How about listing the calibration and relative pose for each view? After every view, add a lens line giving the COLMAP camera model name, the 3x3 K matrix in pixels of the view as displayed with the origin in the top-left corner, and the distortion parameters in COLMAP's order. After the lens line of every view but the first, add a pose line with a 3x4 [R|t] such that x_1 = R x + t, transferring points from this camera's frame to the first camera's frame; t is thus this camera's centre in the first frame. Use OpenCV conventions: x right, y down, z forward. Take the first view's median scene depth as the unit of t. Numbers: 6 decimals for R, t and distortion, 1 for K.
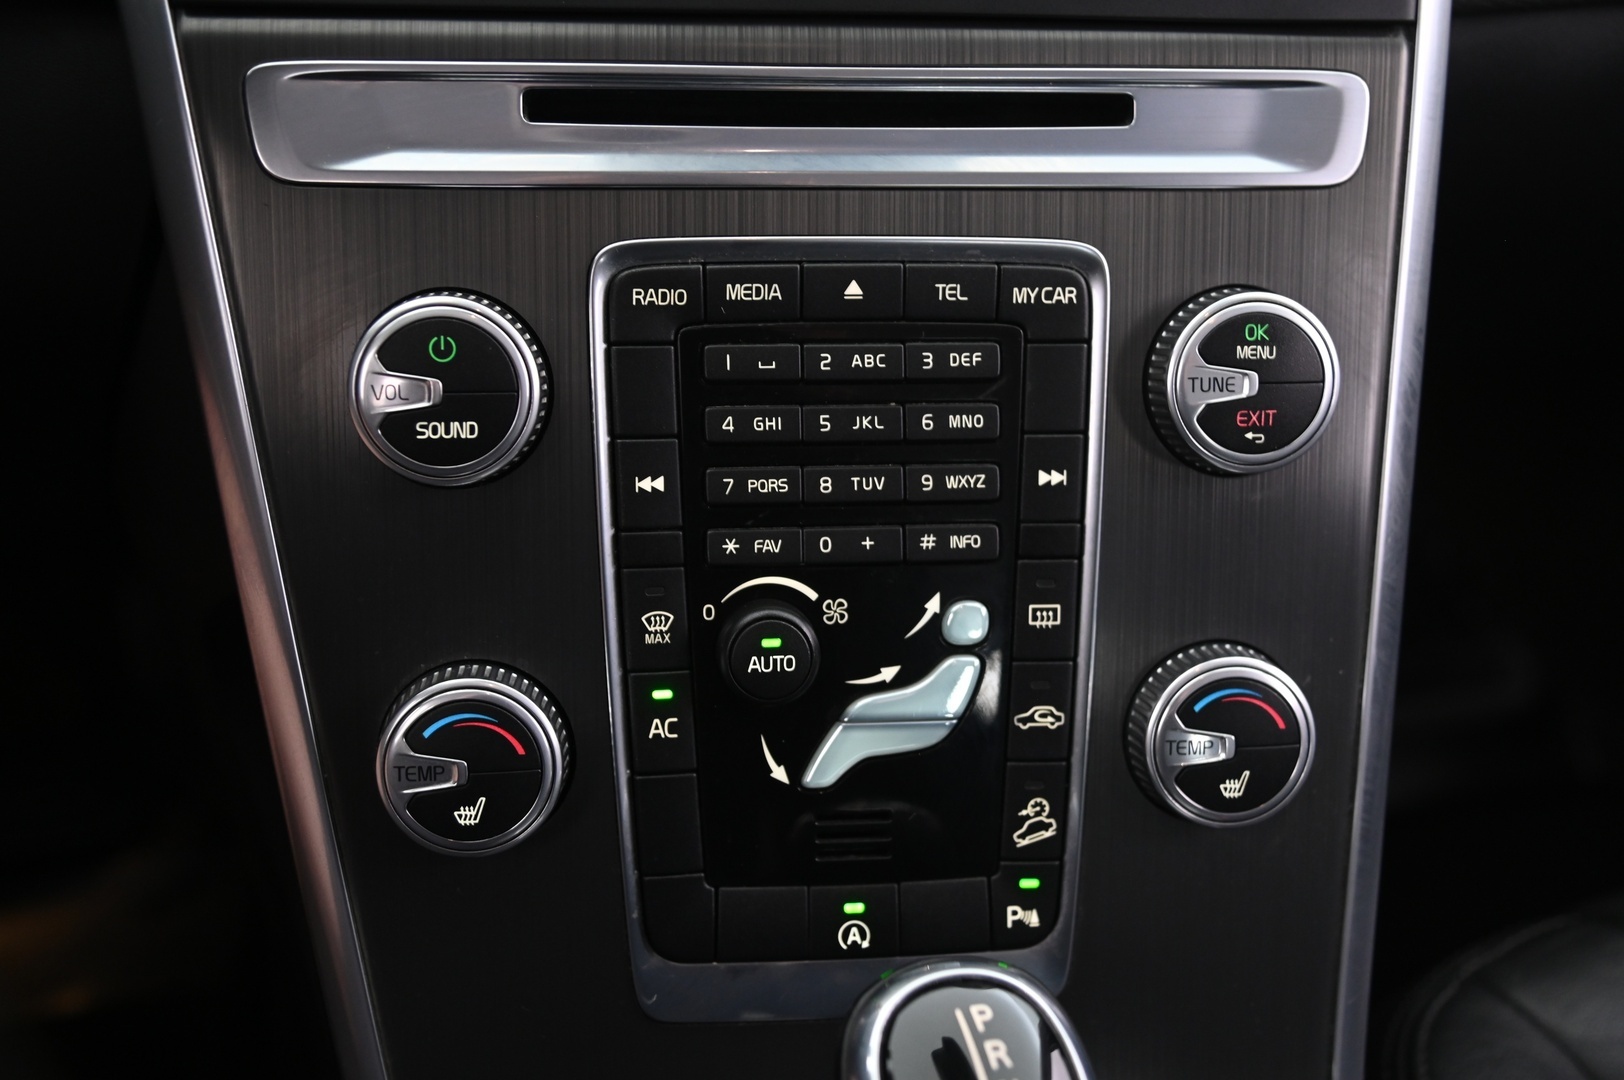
lens RADIAL K [[1849.1, 0, 816.1], [0, 1849.1, 553.1], [0, 0, 1]] dist [0.013688, 0.000000]
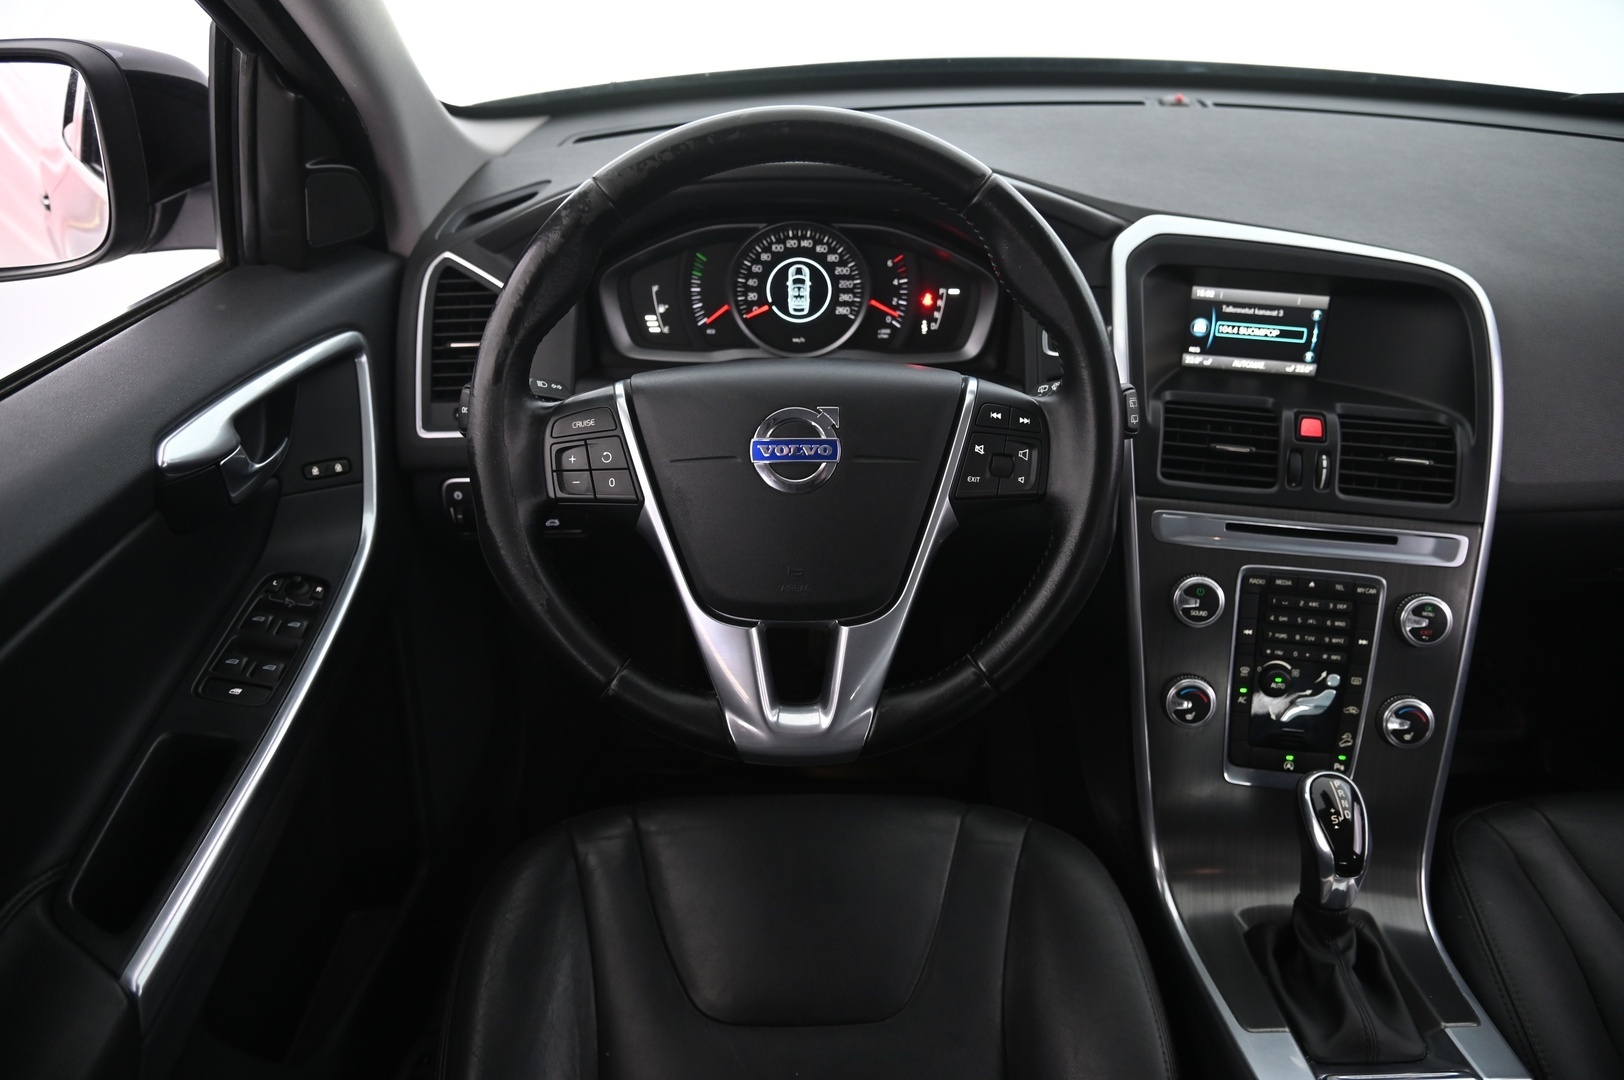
lens RADIAL K [[1101.6, 0, 815.1], [0, 1101.6, 540.6], [0, 0, 1]] dist [-0.098911, 0.032846]
pose [[0.964961, 0.099836, -0.242660, -0.403869], [-0.109523, 0.993625, -0.026726, -0.064597], [0.238445, 0.052367, 0.969743, -1.245193]]
